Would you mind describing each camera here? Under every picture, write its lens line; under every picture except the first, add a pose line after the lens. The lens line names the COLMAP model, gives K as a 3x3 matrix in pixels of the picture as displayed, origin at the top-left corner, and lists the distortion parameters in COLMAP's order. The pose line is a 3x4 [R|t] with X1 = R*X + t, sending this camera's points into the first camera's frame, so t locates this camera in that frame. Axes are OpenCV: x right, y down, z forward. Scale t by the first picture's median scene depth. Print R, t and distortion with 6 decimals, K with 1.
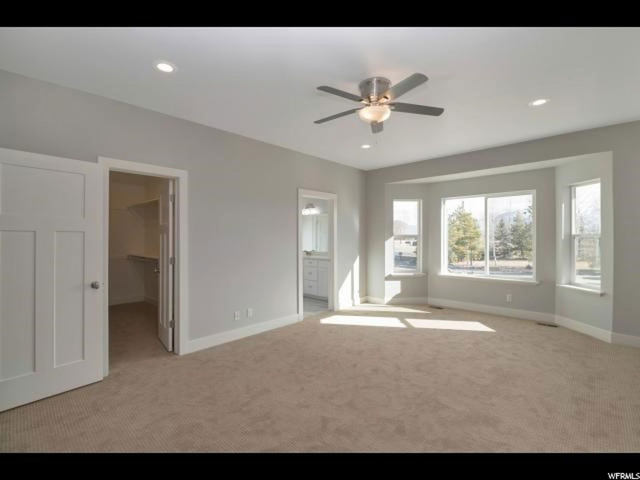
lens RADIAL K [[292.1, 0, 321.3], [0, 292.1, 239.0], [0, 0, 1]] dist [-0.004245, -0.001518]
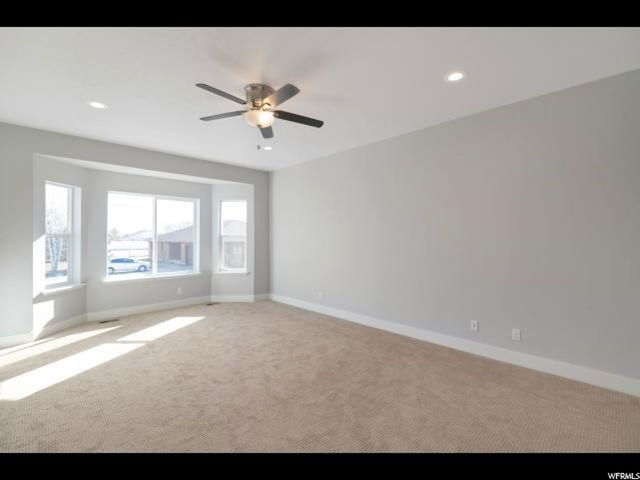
lens RADIAL K [[292.1, 0, 321.6], [0, 292.1, 237.0], [0, 0, 1]] dist [-0.004245, -0.001518]
pose [[0.048166, 0.006703, 0.998817, -0.503571], [0.005945, 0.999958, -0.006997, 0.004914], [-0.998822, 0.006275, 0.048124, 0.432317]]
